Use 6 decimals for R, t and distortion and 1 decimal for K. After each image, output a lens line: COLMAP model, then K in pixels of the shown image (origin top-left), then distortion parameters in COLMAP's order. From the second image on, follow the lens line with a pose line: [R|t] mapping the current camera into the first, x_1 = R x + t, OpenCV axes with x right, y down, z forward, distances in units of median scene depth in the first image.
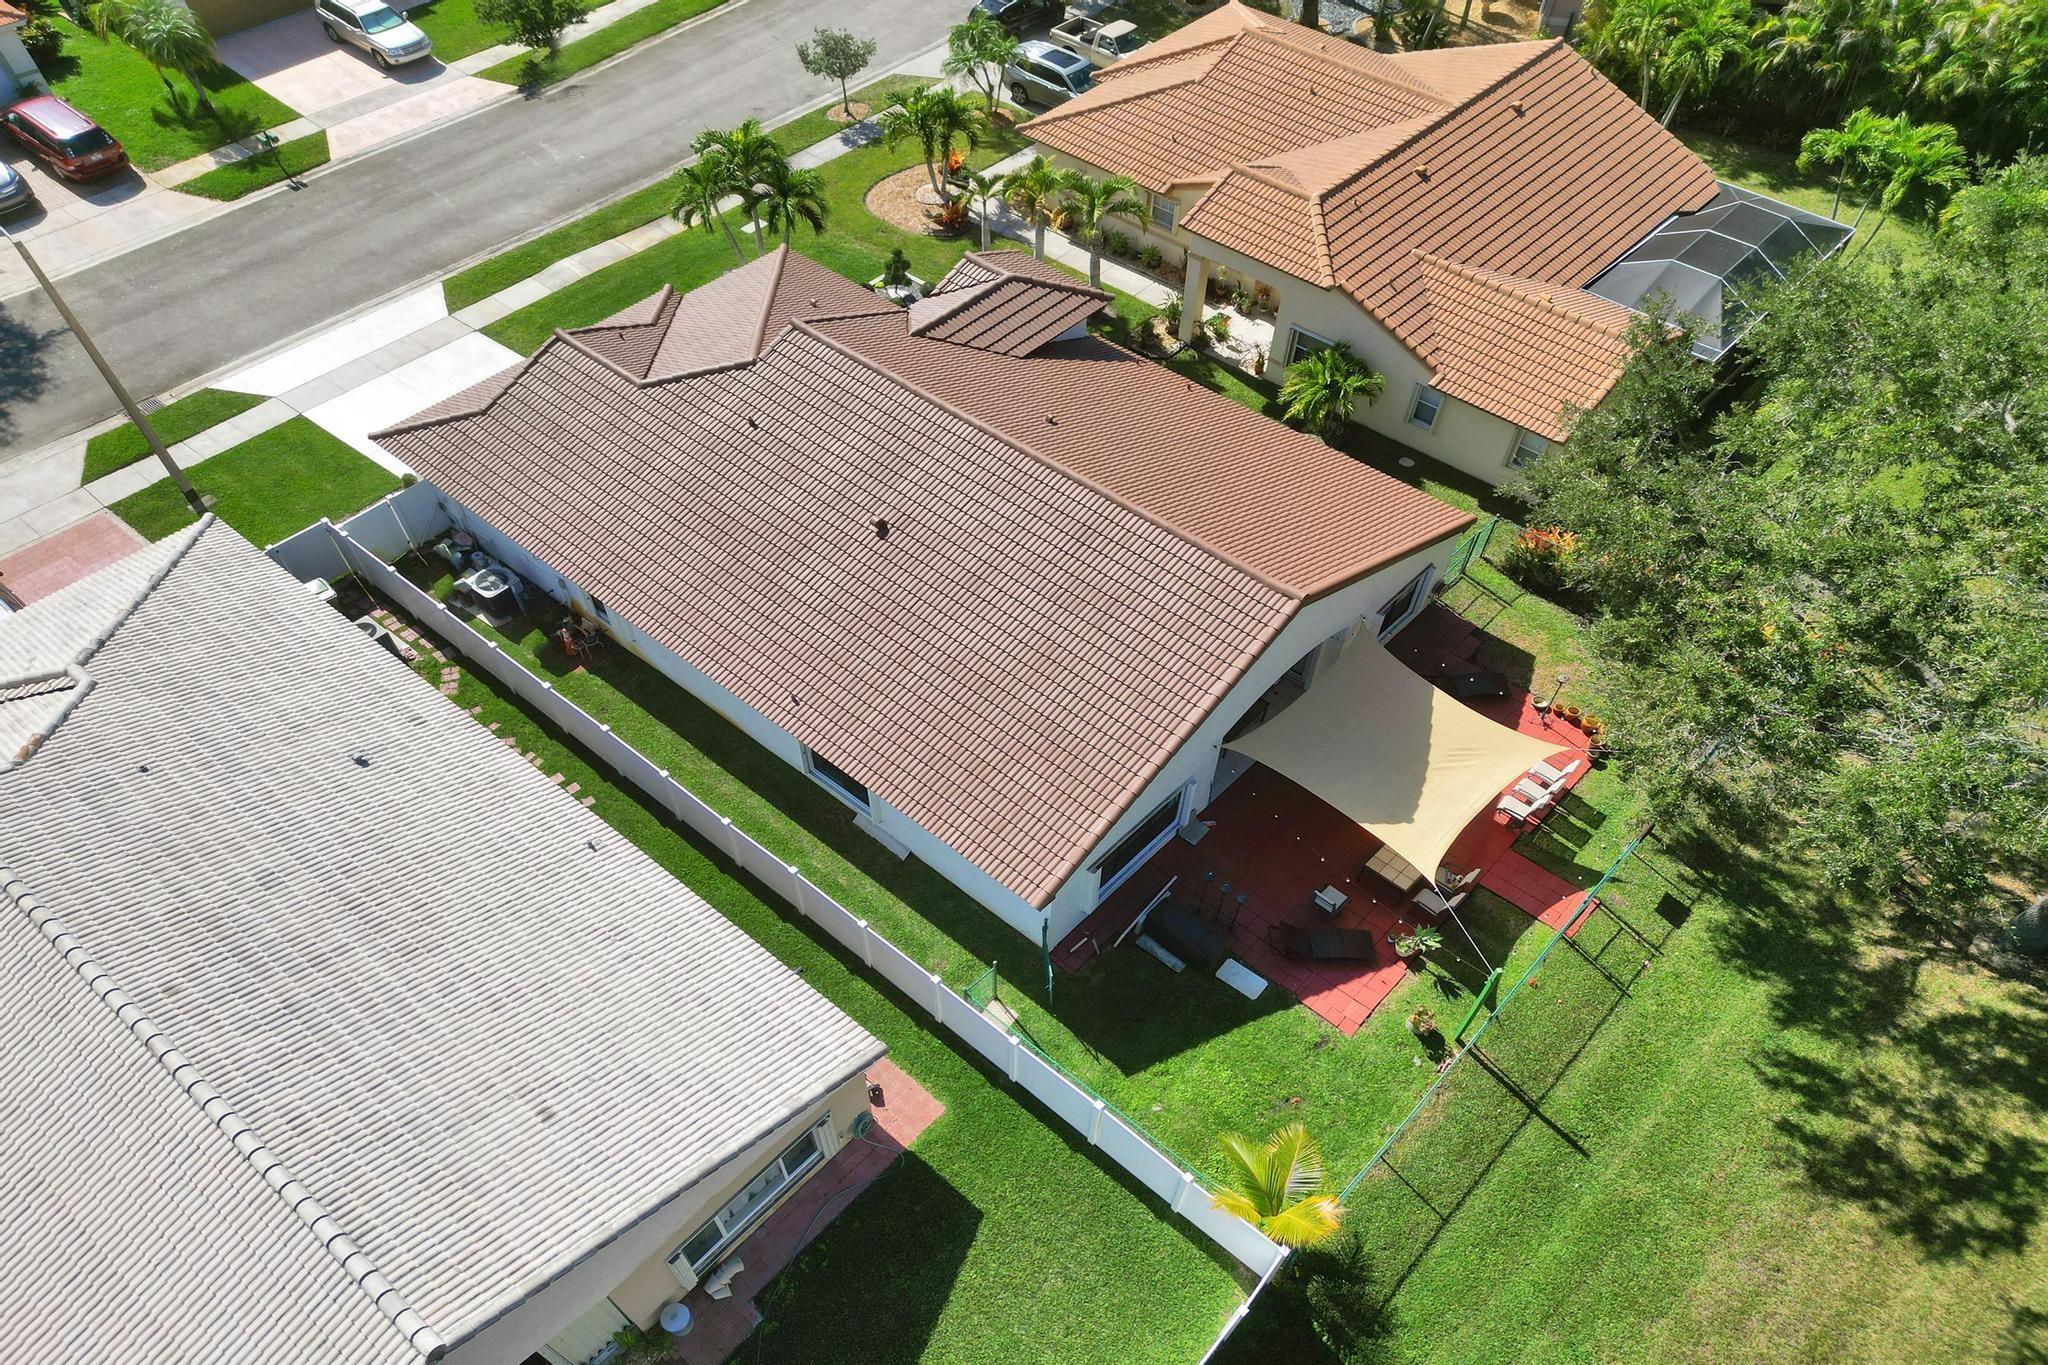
lens RADIAL K [[1565.8, 0, 1084.6], [0, 1565.8, 681.0], [0, 0, 1]] dist [0.049309, -0.016386]
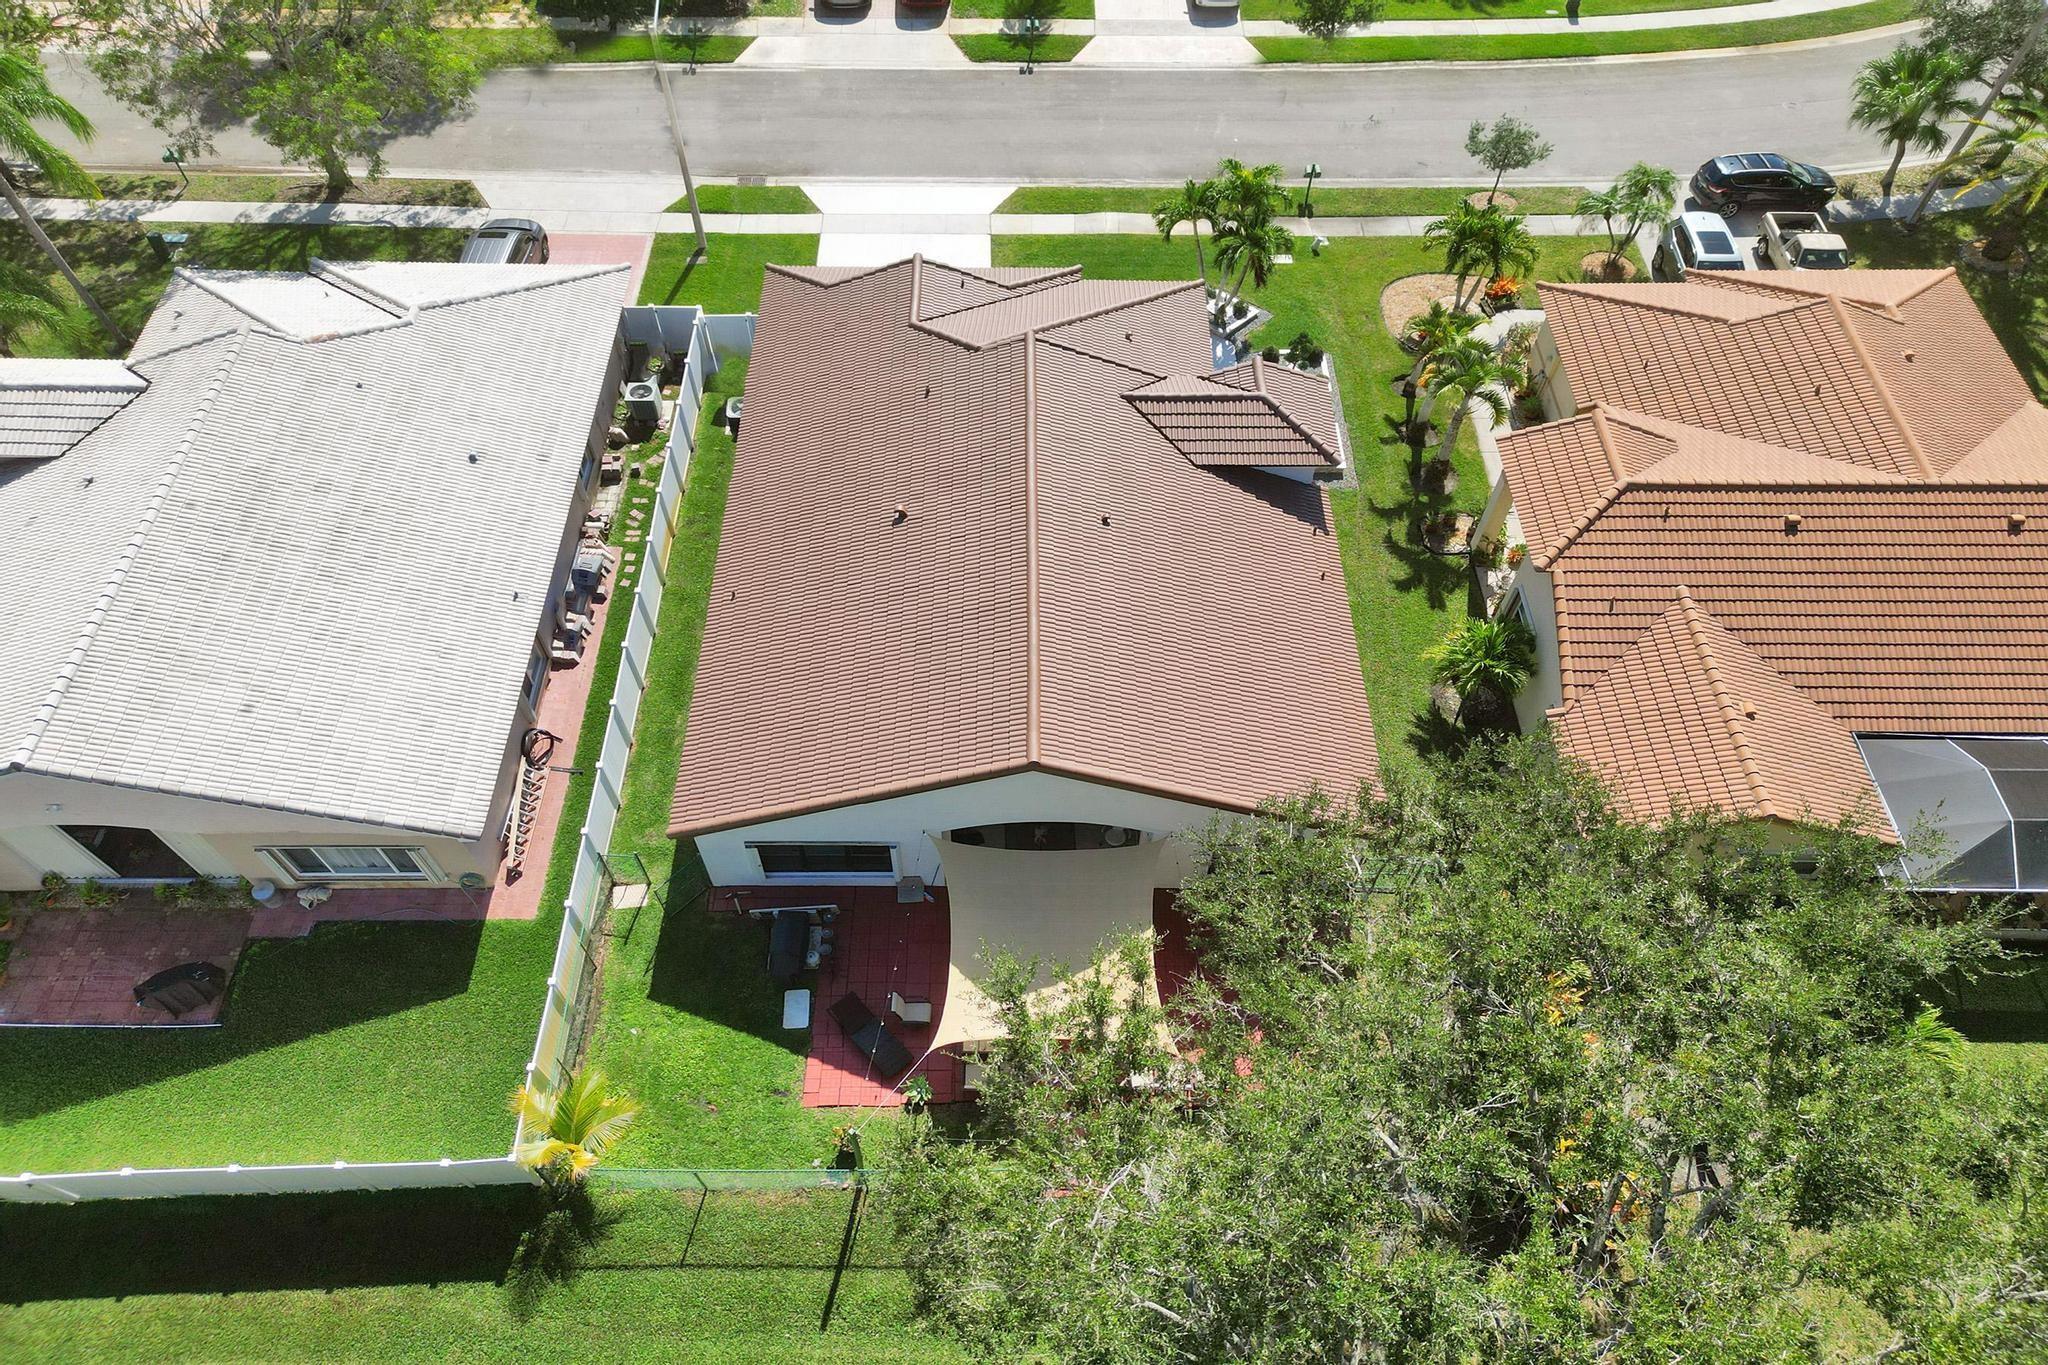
lens RADIAL K [[1565.8, 0, 1013.3], [0, 1565.8, 687.8], [0, 0, 1]] dist [0.049309, -0.016386]
pose [[0.684577, 0.552440, -0.475568, 0.431315], [-0.536950, 0.823401, 0.183562, -0.200814], [0.492990, 0.129694, 0.860314, 0.065365]]
